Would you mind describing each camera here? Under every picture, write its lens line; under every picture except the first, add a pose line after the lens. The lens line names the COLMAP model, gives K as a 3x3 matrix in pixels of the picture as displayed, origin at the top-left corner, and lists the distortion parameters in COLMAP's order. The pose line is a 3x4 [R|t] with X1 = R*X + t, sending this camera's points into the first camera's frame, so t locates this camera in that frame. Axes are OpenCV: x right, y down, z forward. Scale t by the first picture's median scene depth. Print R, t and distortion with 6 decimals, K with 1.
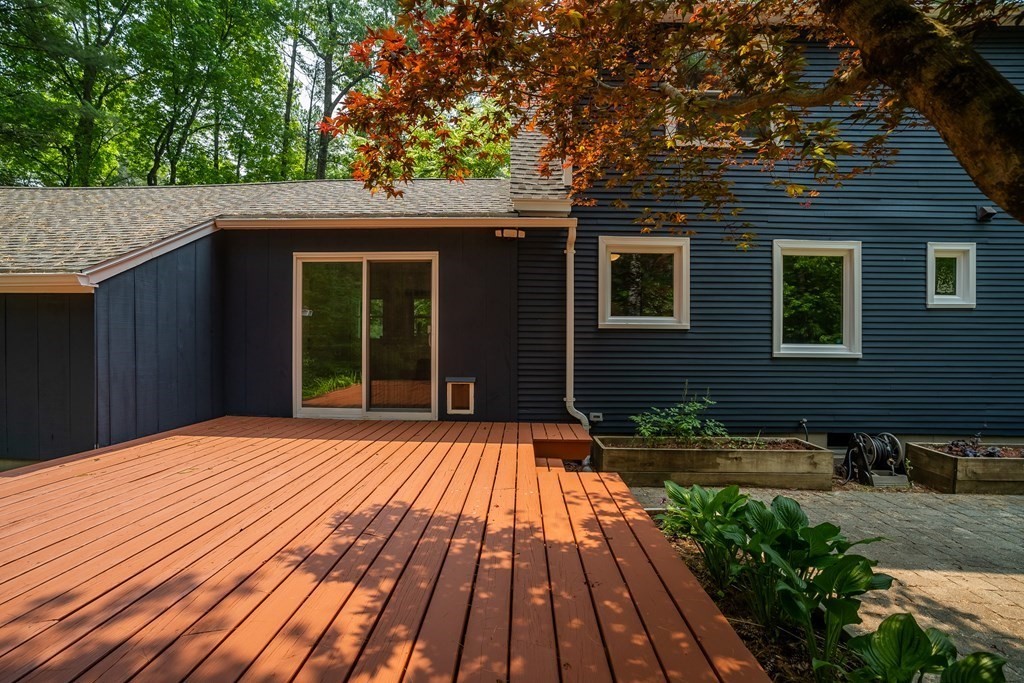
lens RADIAL K [[477.4, 0, 512.7], [0, 477.4, 346.9], [0, 0, 1]] dist [-0.034824, 0.000932]
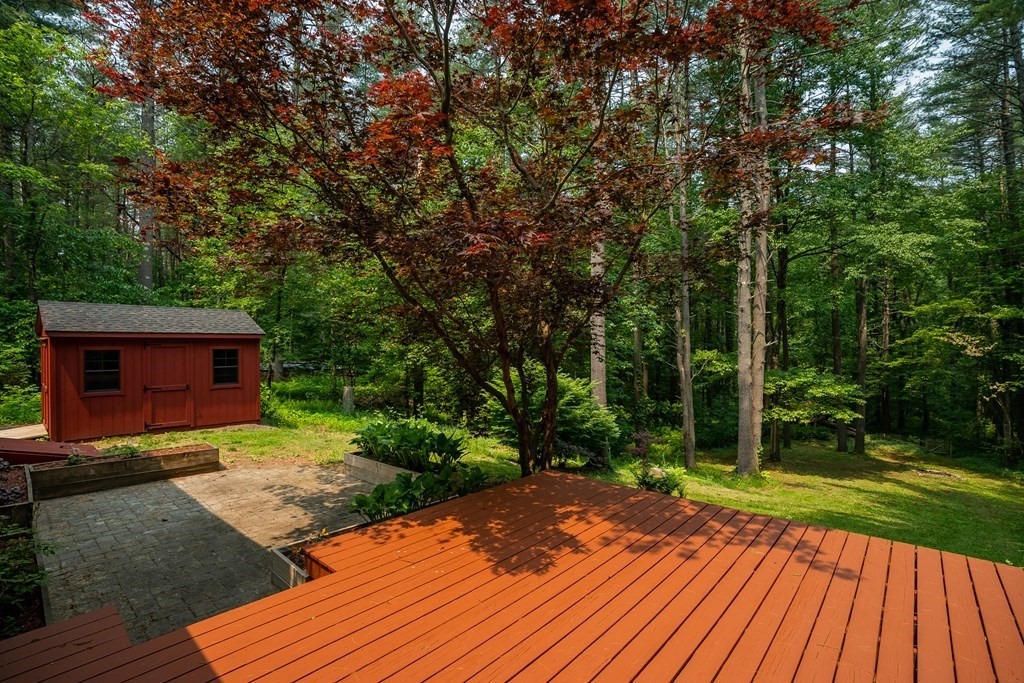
lens RADIAL K [[458.4, 0, 493.1], [0, 458.4, 348.1], [0, 0, 1]] dist [-0.036449, 0.011584]
pose [[-0.746797, -0.013500, 0.664915, -0.494715], [-0.010418, 0.999909, 0.008601, -0.128129], [-0.664971, -0.000504, -0.746869, 0.922242]]
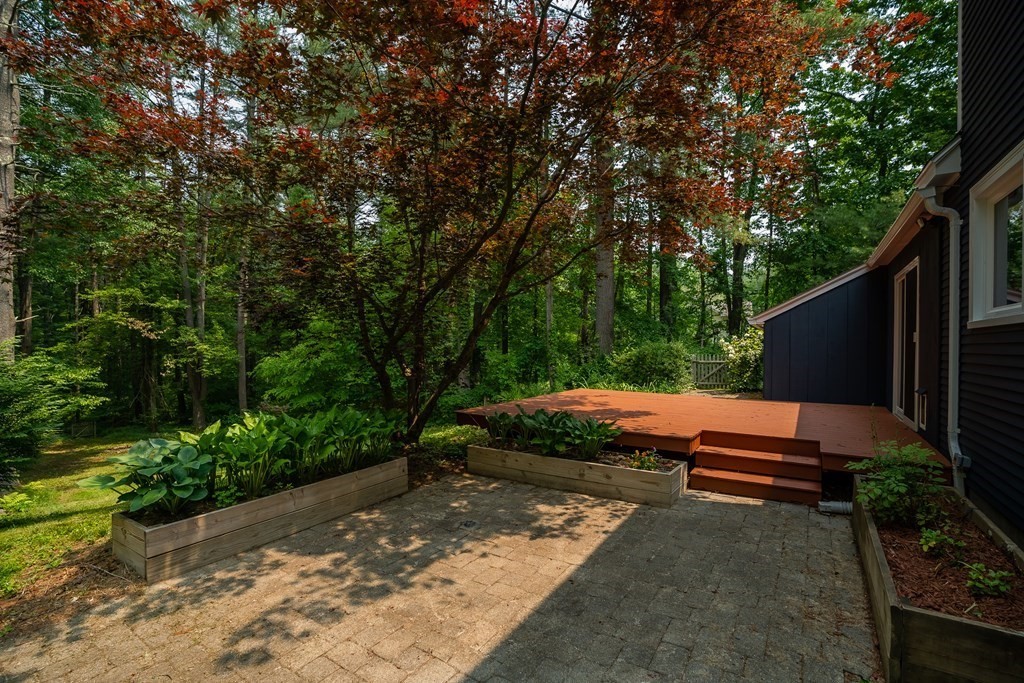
lens RADIAL K [[496.1, 0, 500.3], [0, 496.1, 344.7], [0, 0, 1]] dist [-0.046546, 0.014047]
pose [[-0.533406, -0.016259, -0.845703, 1.097312], [-0.009766, 0.999867, -0.013064, 0.006987], [0.845803, 0.001291, -0.533493, 0.808883]]
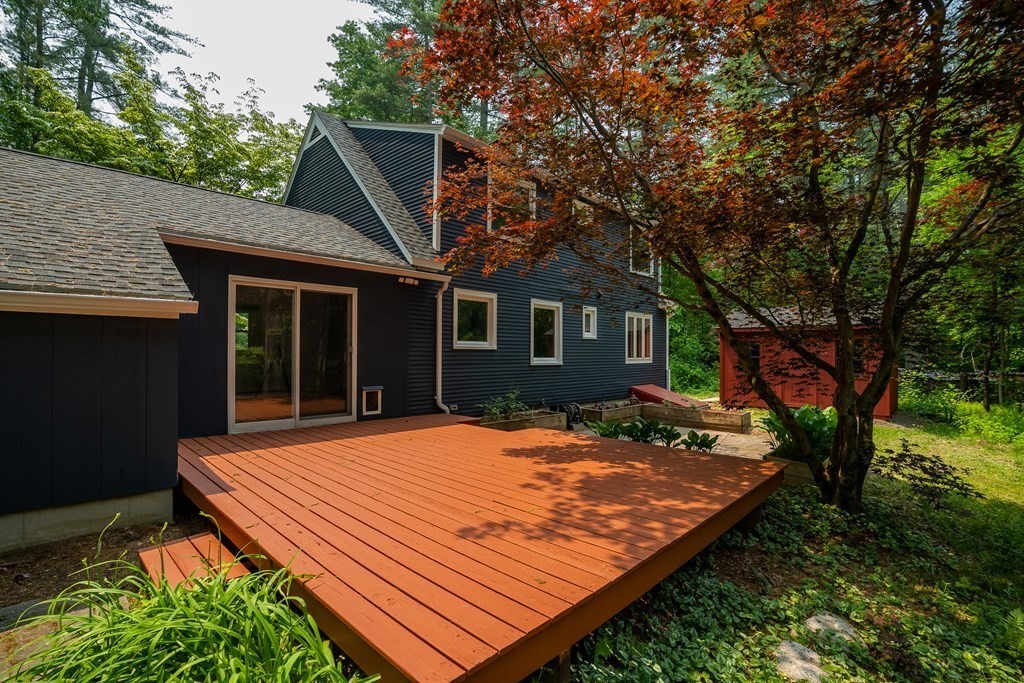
lens RADIAL K [[461.4, 0, 512.2], [0, 461.4, 347.2], [0, 0, 1]] dist [-0.002544, 0.000018]
pose [[0.690528, 0.006568, 0.723276, -0.765147], [0.003734, 0.999913, -0.012645, -0.025473], [-0.723296, 0.011433, 0.690443, -0.146840]]
